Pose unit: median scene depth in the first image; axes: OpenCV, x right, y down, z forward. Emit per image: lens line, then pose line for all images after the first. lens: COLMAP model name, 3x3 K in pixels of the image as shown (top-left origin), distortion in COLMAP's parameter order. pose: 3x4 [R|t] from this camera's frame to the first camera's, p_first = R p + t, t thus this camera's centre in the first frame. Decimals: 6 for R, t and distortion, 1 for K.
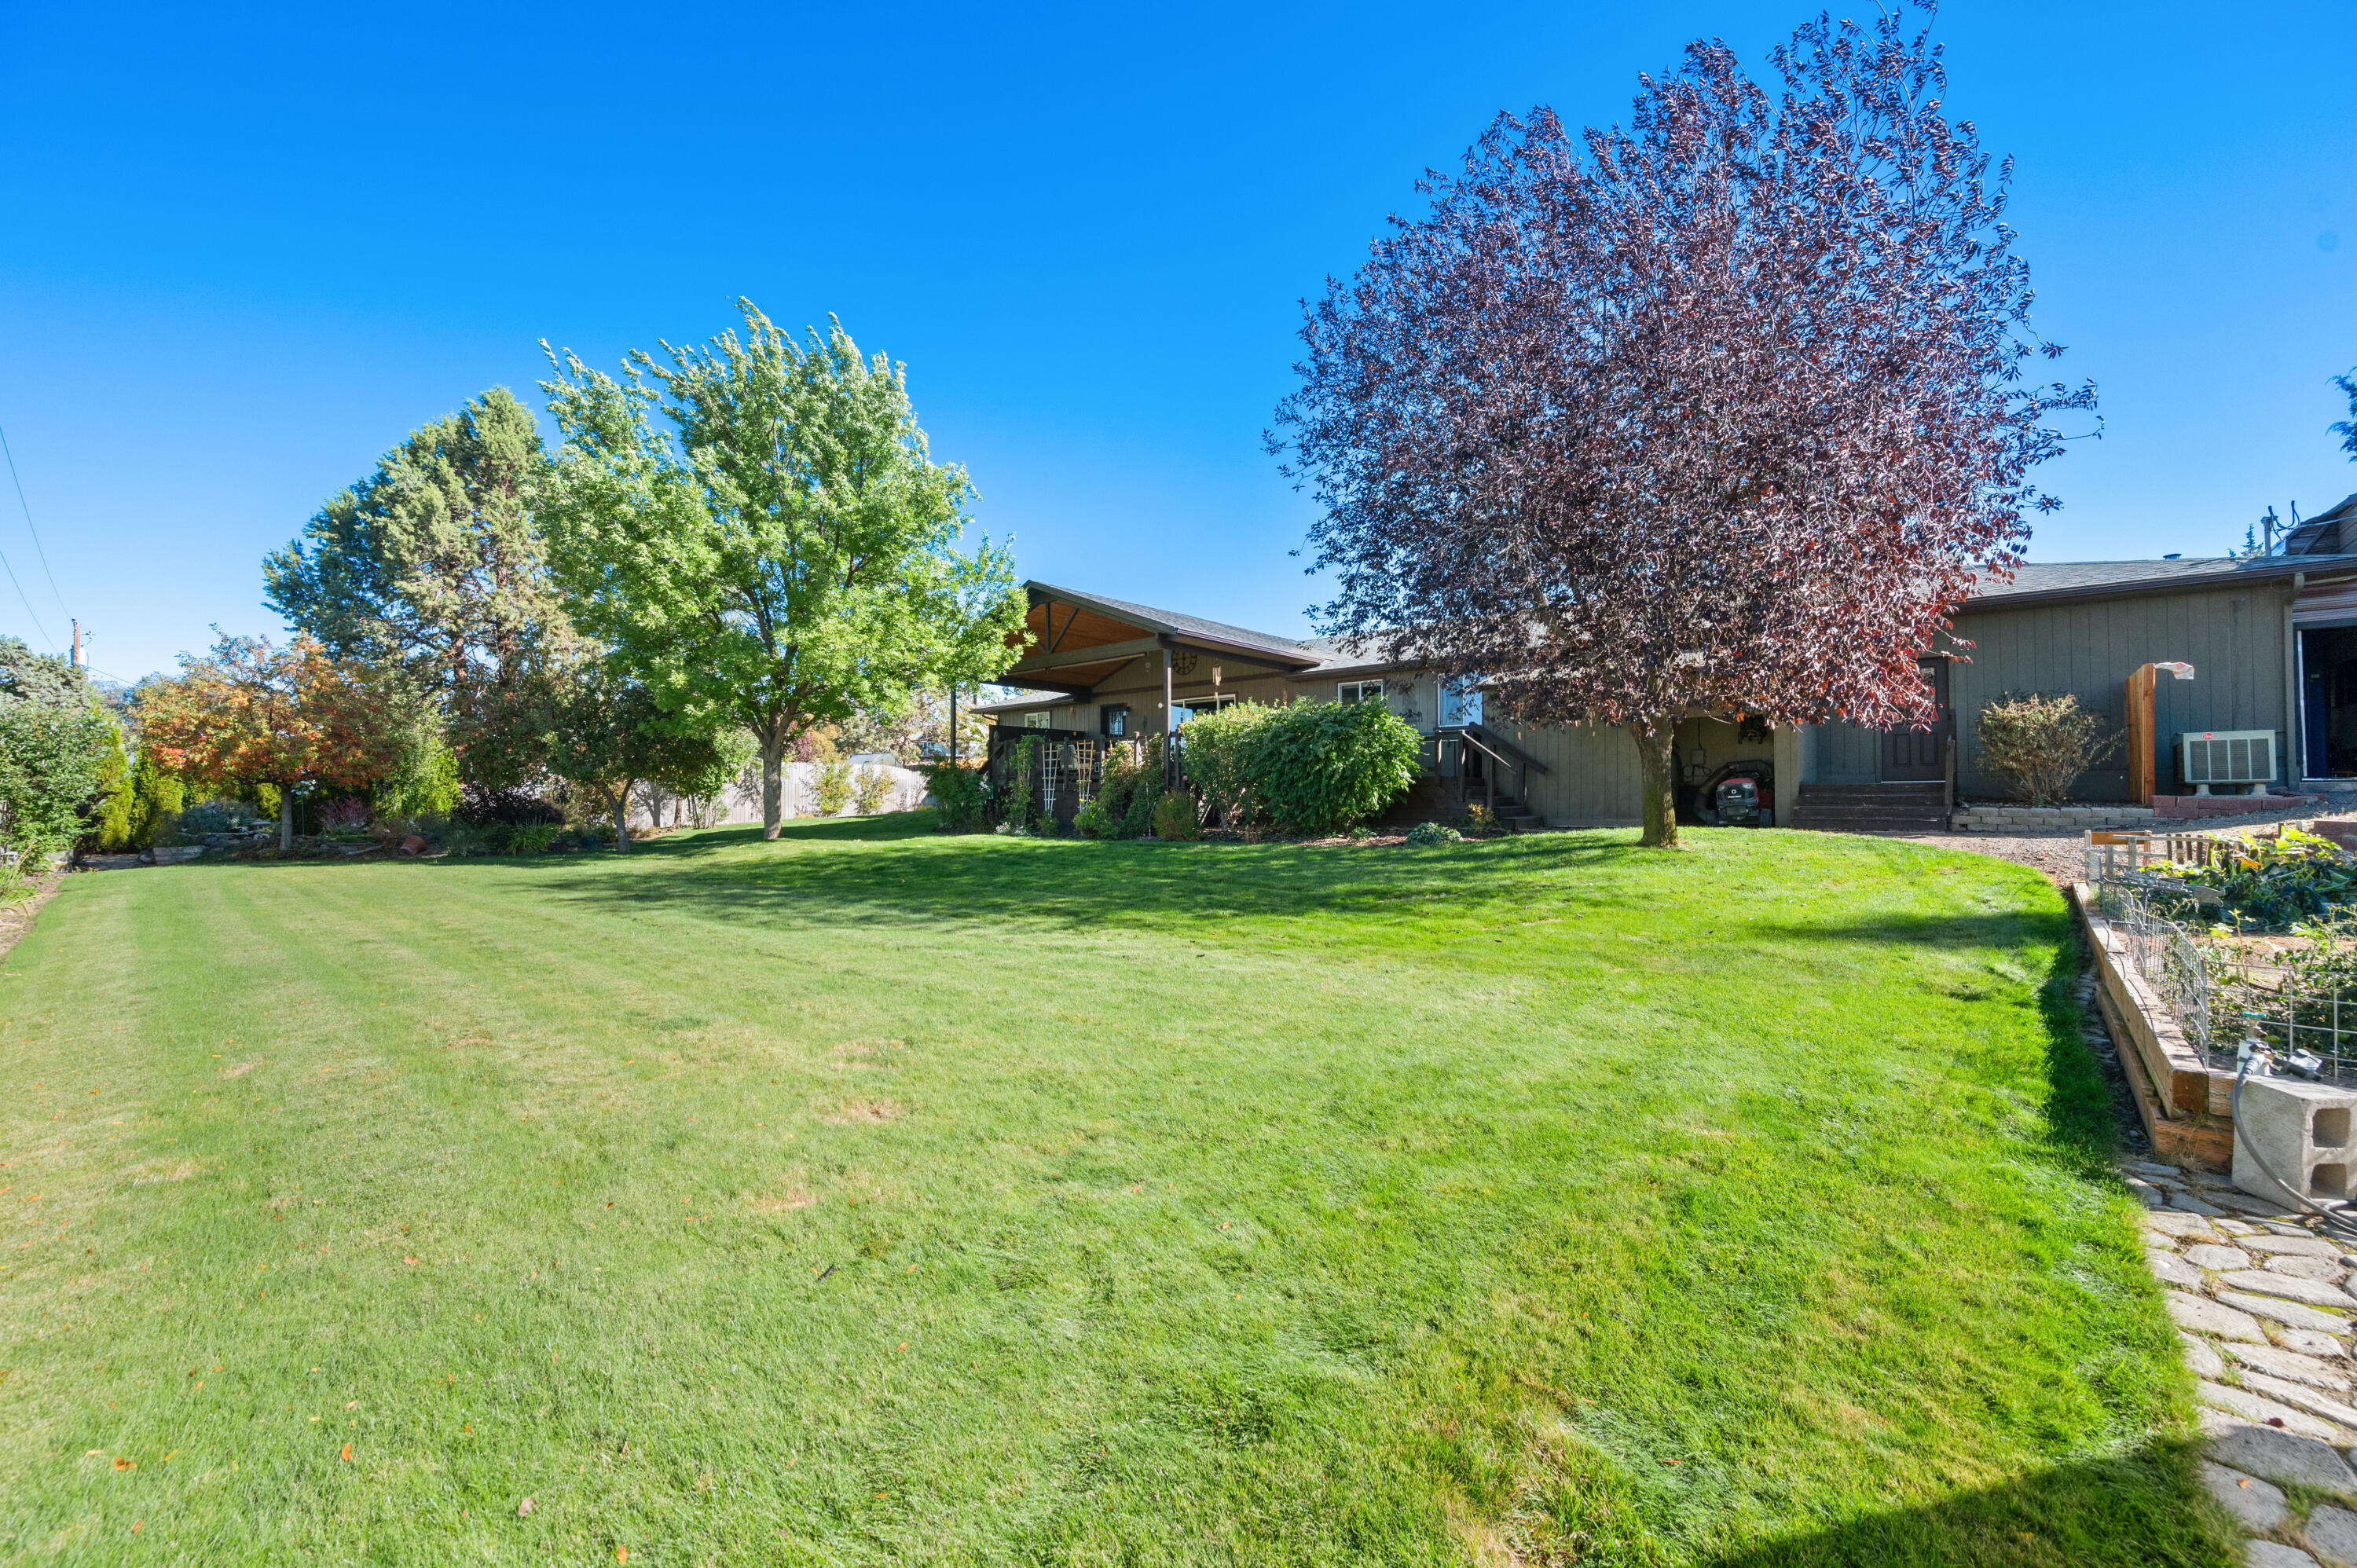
lens RADIAL K [[936.2, 0, 1183.5], [0, 936.2, 761.9], [0, 0, 1]] dist [-0.000545, 0.000297]
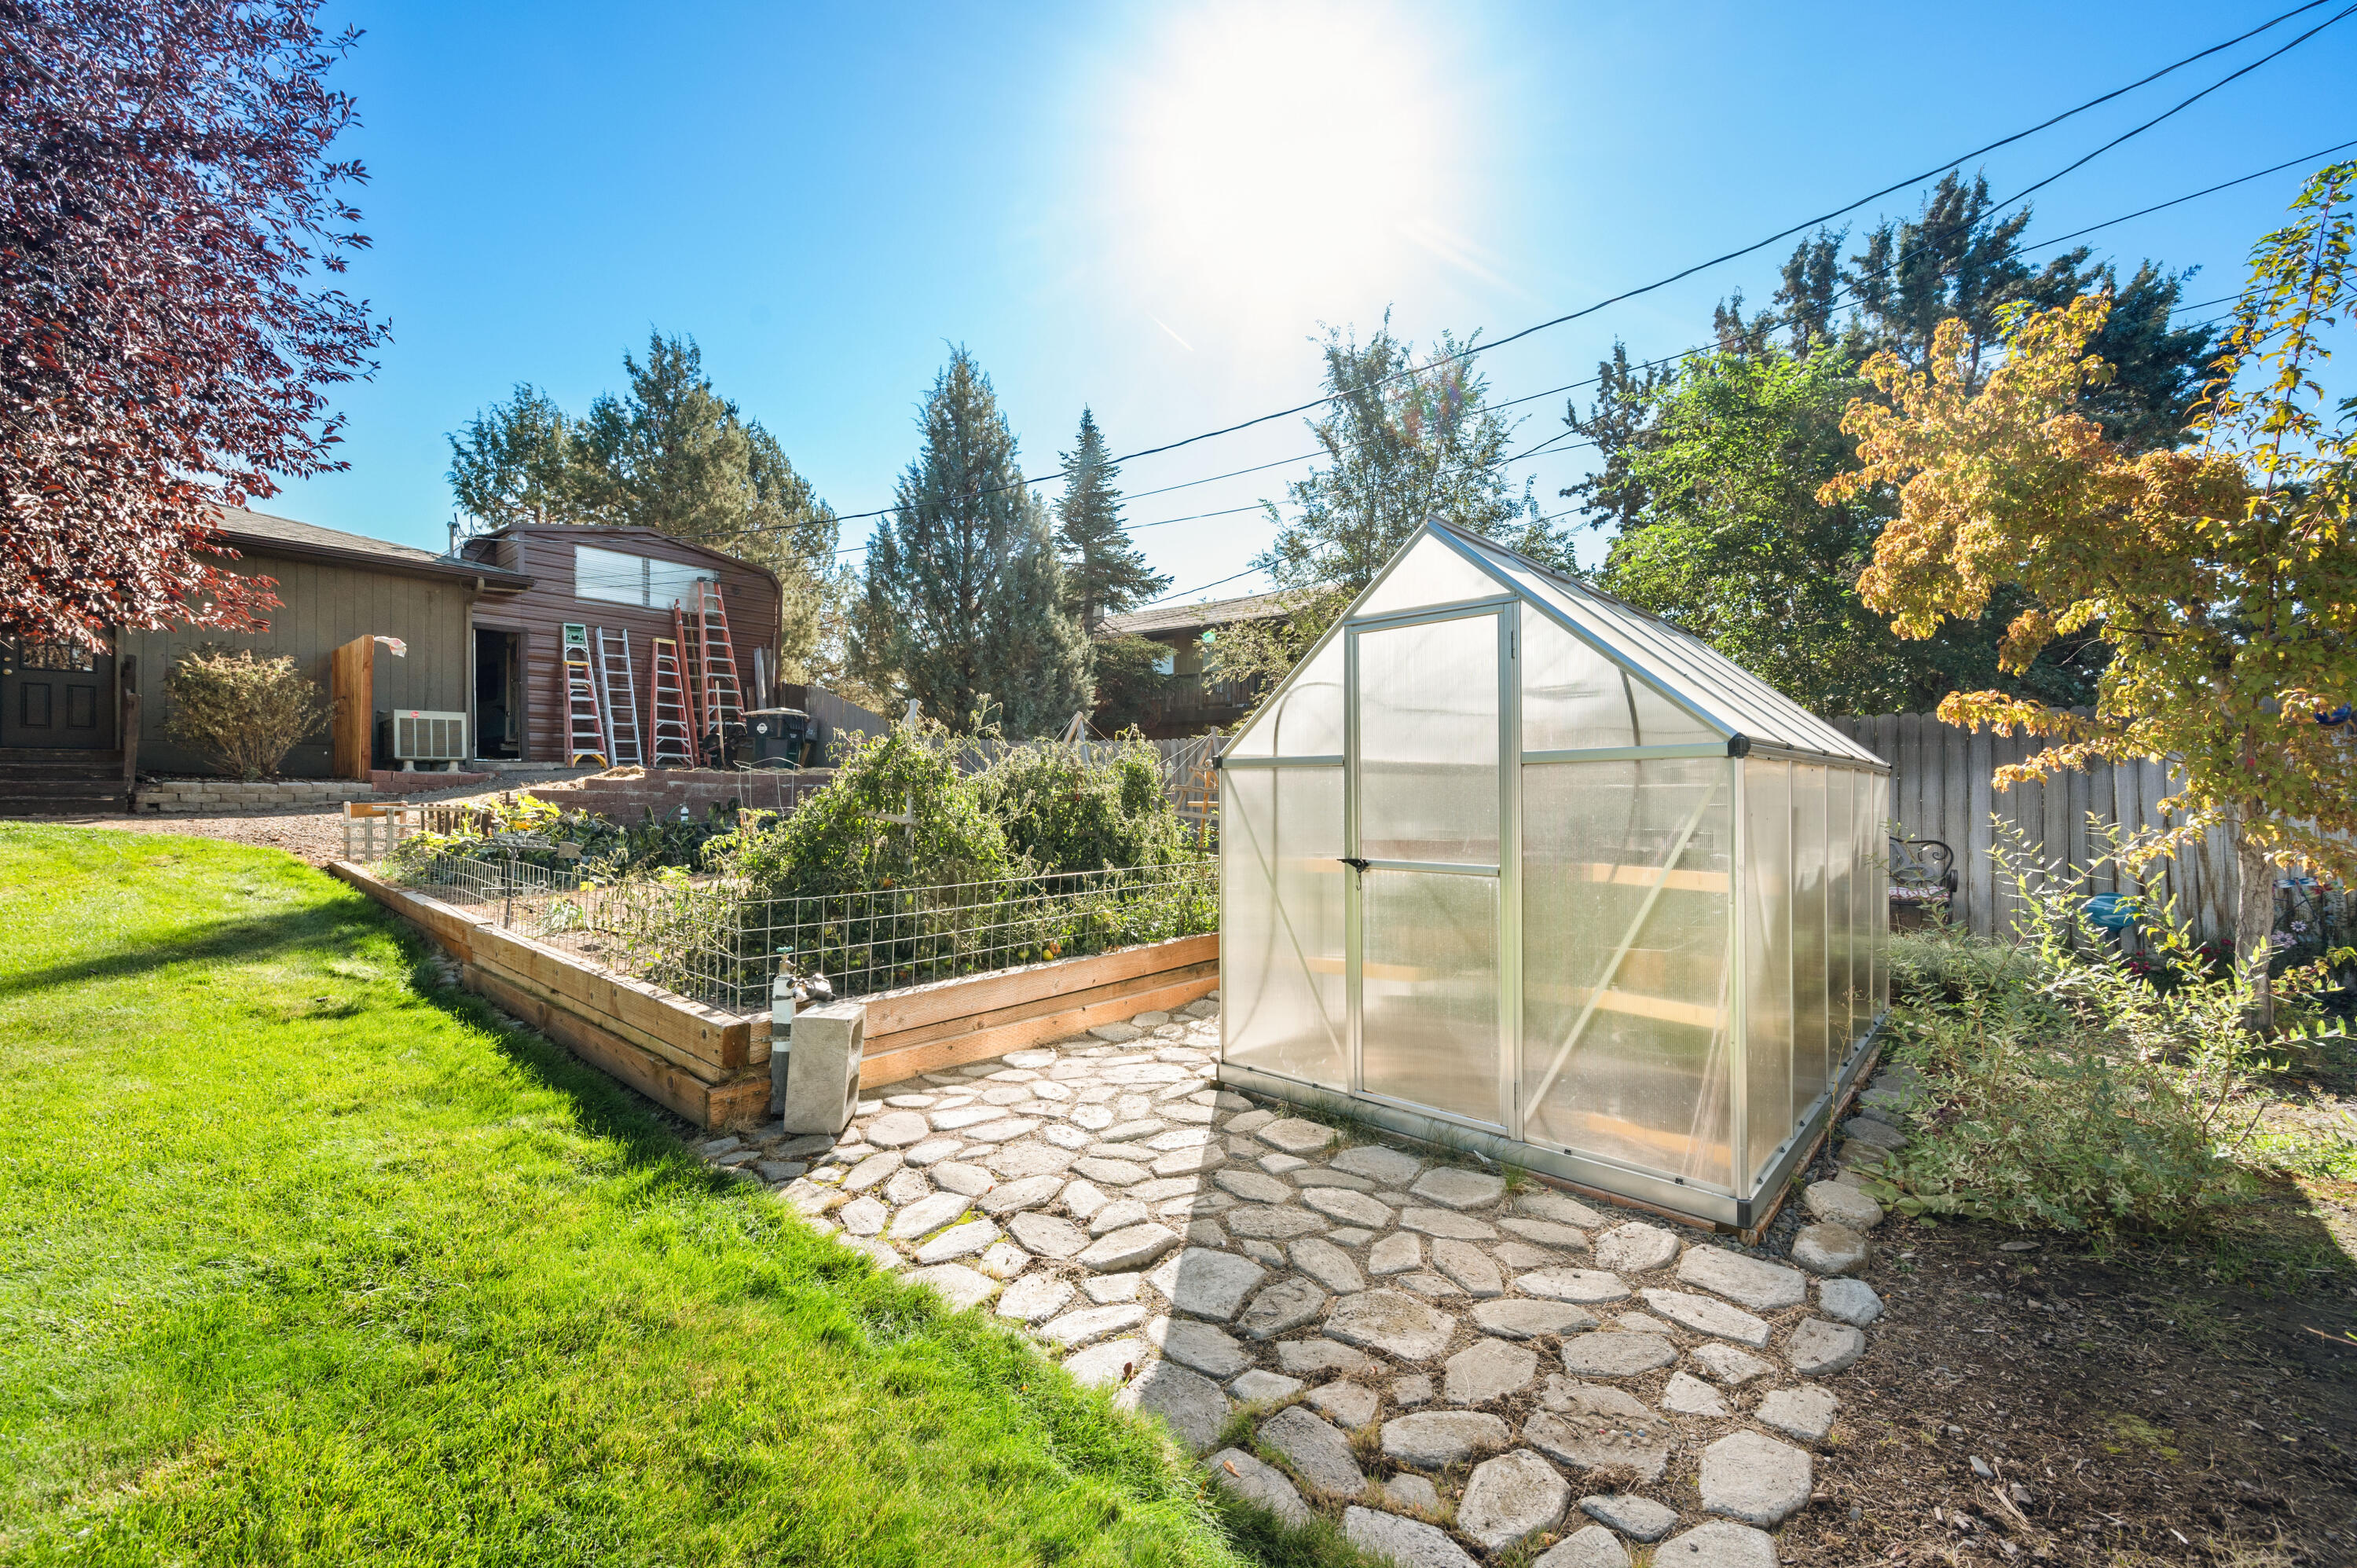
lens RADIAL K [[936.2, 0, 1175.5], [0, 936.2, 780.4], [0, 0, 1]] dist [-0.000545, 0.000297]
pose [[-0.020495, 0.009316, 0.999747, 0.044640], [-0.035588, 0.999316, -0.010042, 0.025248], [-0.999156, -0.035785, -0.020149, 0.174129]]
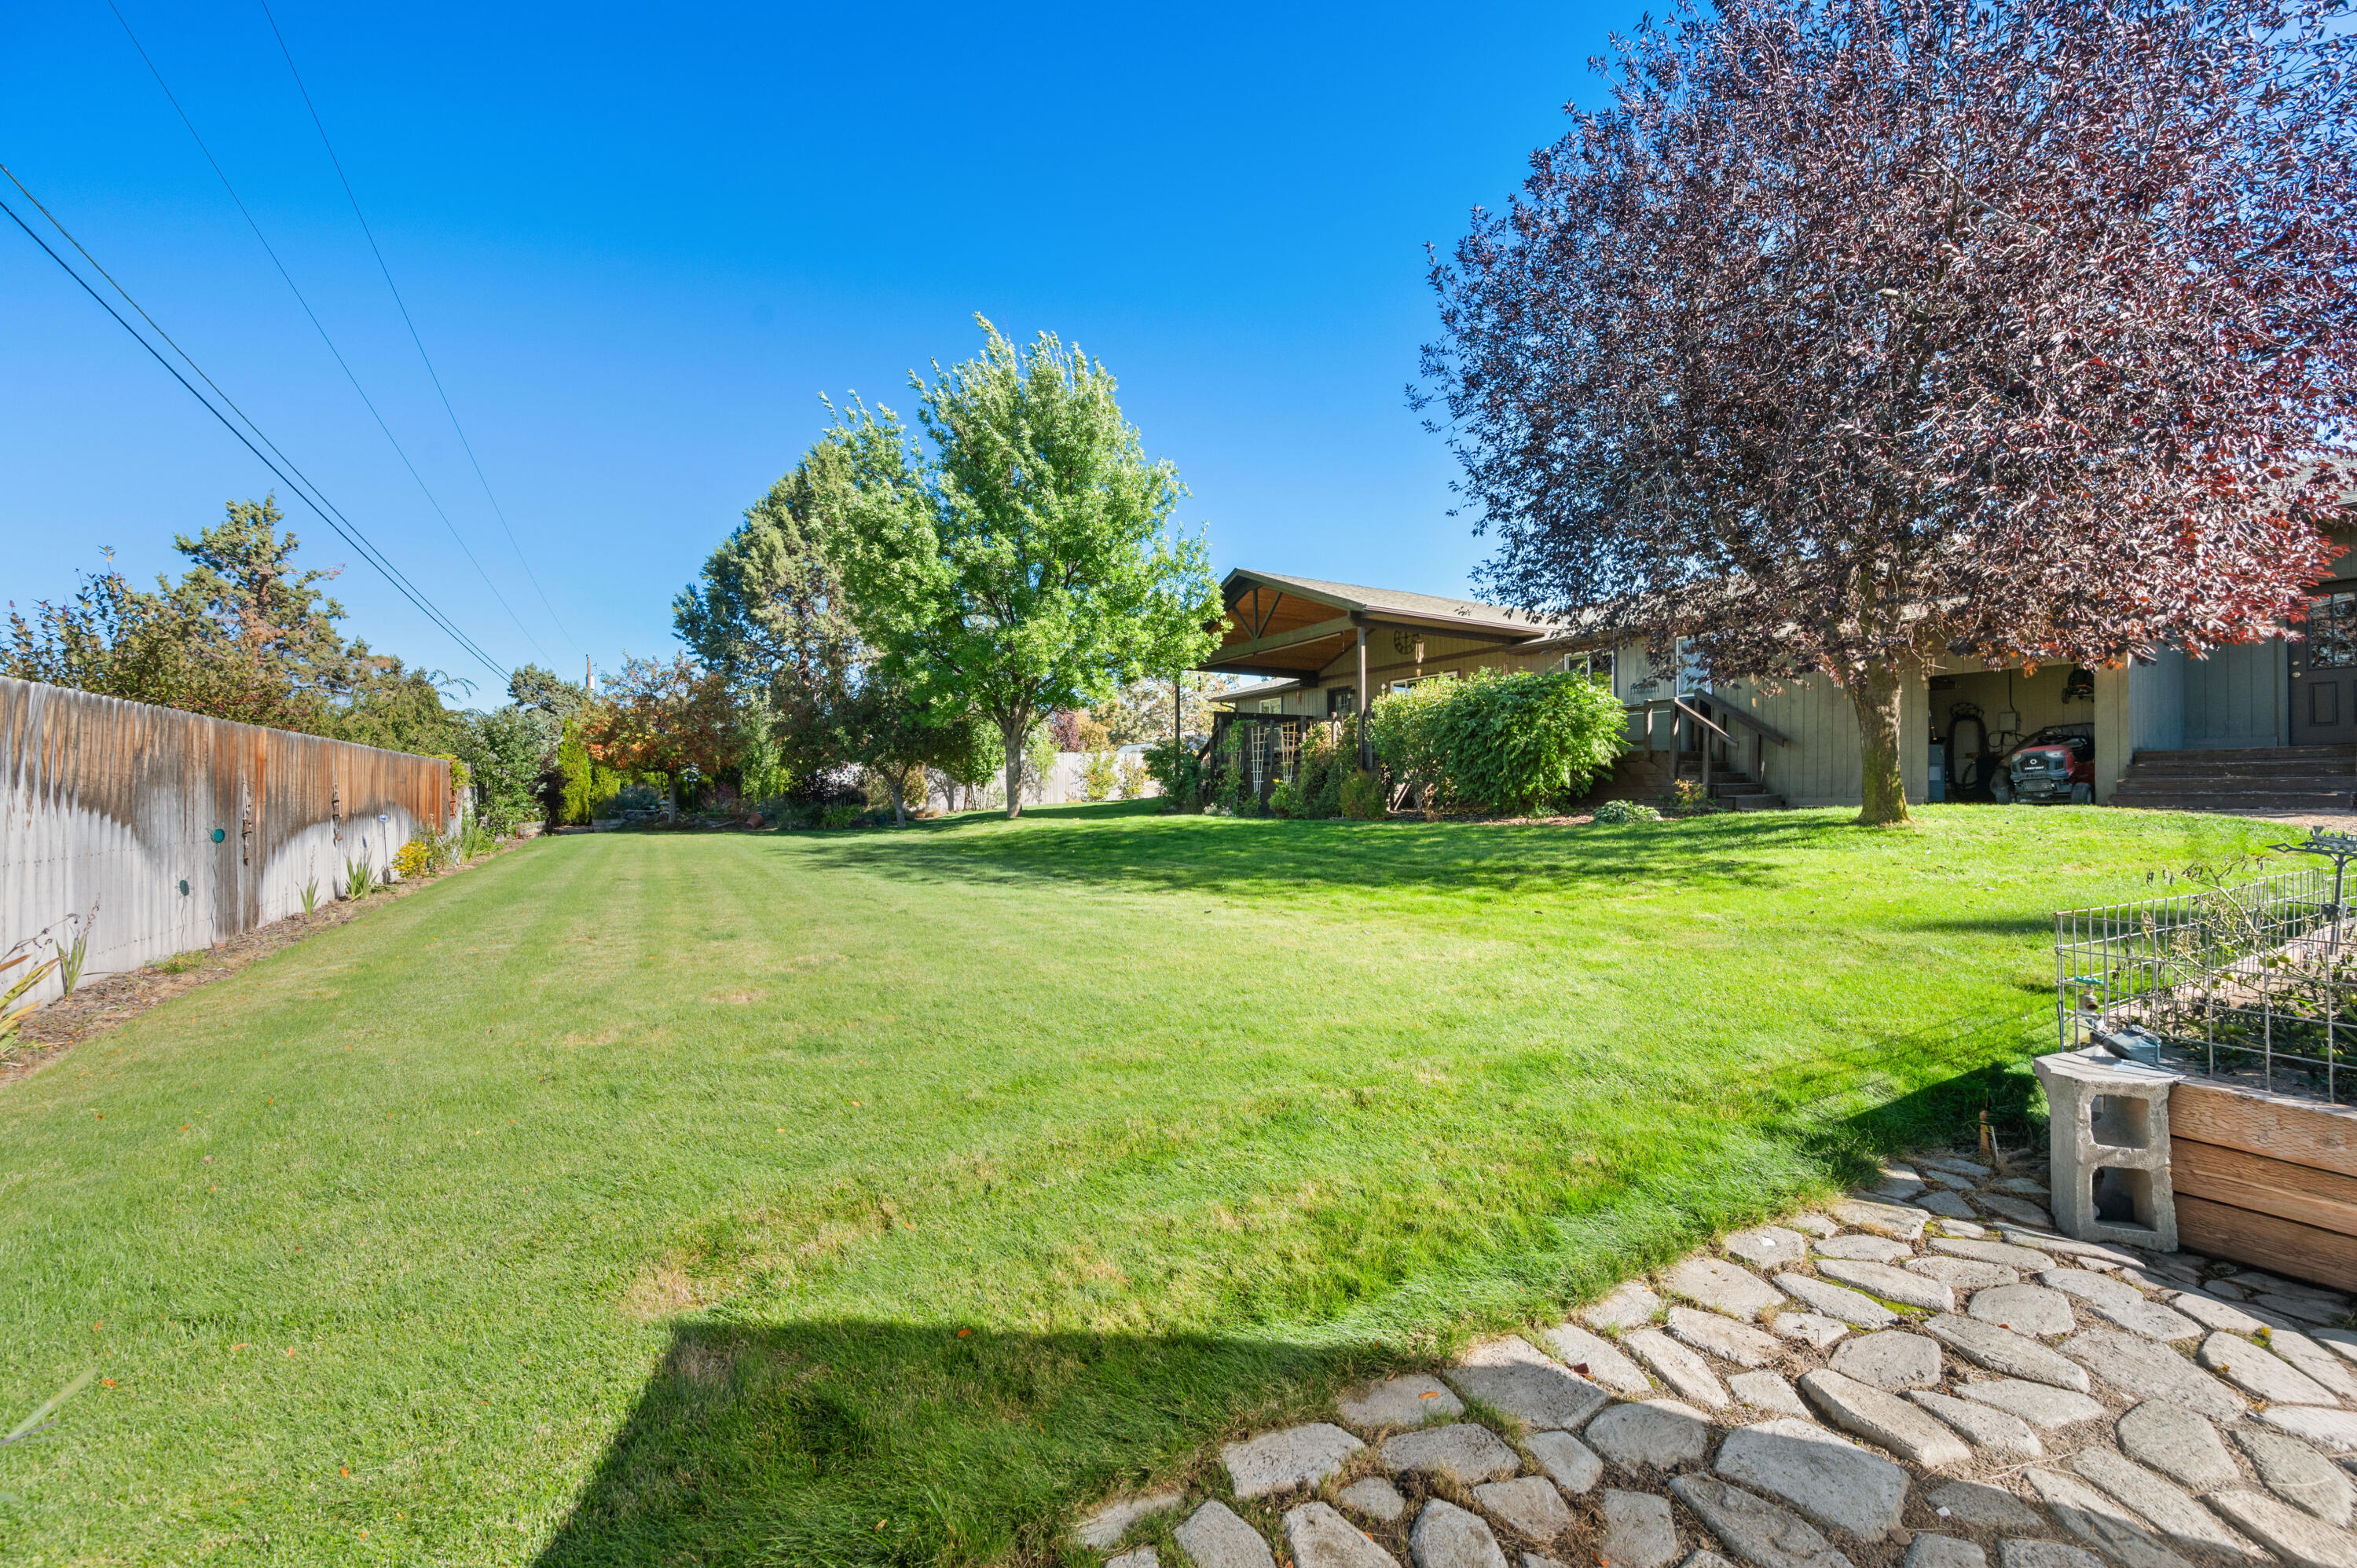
lens RADIAL K [[936.2, 0, 1190.1], [0, 936.2, 795.7], [0, 0, 1]] dist [-0.000545, 0.000297]
pose [[0.945908, -0.001073, -0.324432, 0.192760], [0.014913, 0.999081, 0.040176, 0.020961], [0.324091, -0.042841, 0.945055, 0.010480]]
